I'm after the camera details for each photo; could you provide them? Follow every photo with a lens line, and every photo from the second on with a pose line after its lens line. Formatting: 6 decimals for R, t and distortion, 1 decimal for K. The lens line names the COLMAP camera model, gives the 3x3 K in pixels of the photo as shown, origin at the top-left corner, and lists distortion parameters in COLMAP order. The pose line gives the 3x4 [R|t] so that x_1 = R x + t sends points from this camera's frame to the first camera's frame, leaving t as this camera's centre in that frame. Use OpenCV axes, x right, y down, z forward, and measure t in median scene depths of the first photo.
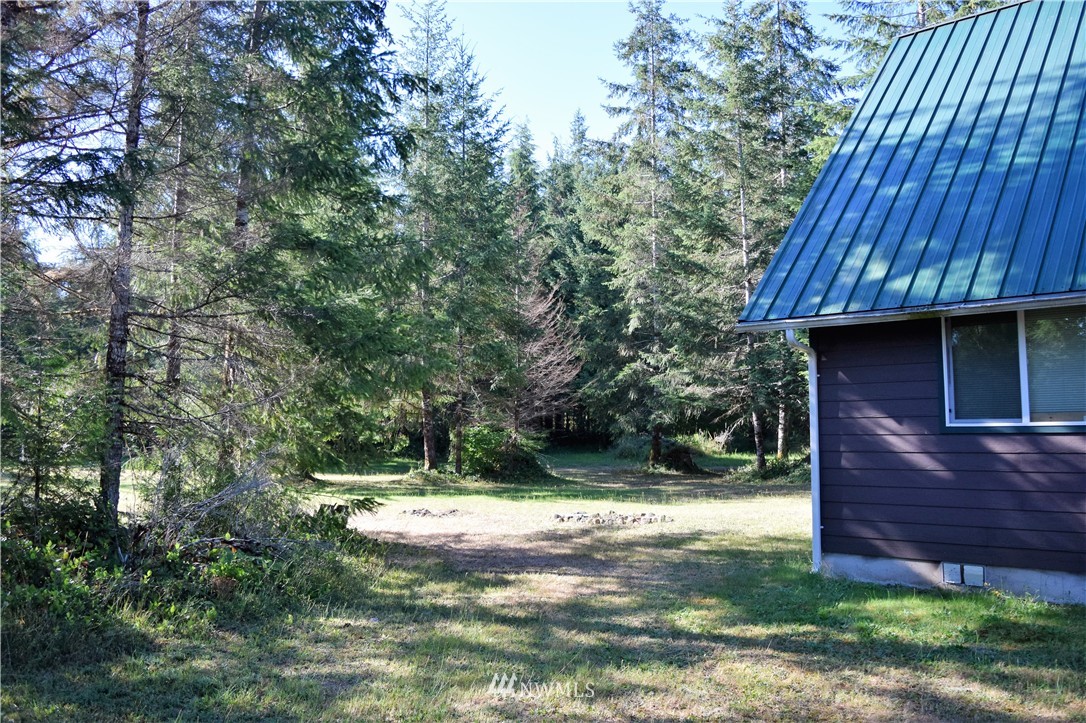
lens RADIAL K [[914.7, 0, 527.3], [0, 914.7, 343.1], [0, 0, 1]] dist [-0.090425, 0.008883]
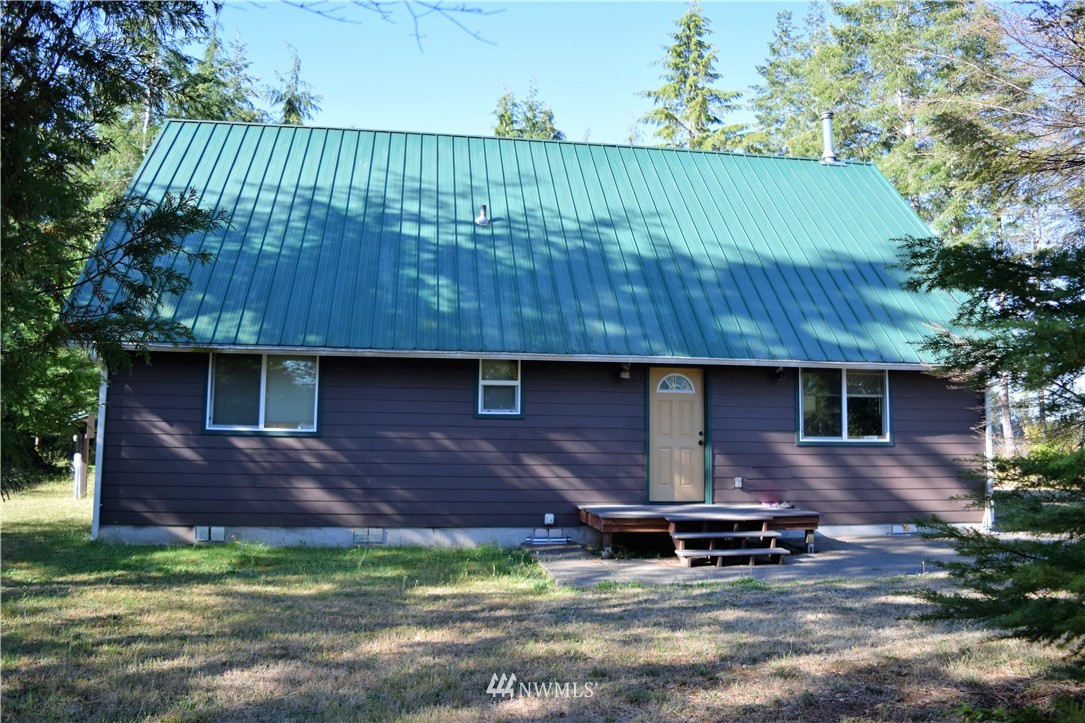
lens RADIAL K [[913.8, 0, 526.8], [0, 913.8, 343.1], [0, 0, 1]] dist [-0.090425, 0.008883]
pose [[0.599374, 0.100497, 0.794136, -0.365080], [-0.089303, 0.994289, -0.058425, -0.003270], [-0.795472, -0.035900, 0.604926, -0.250593]]
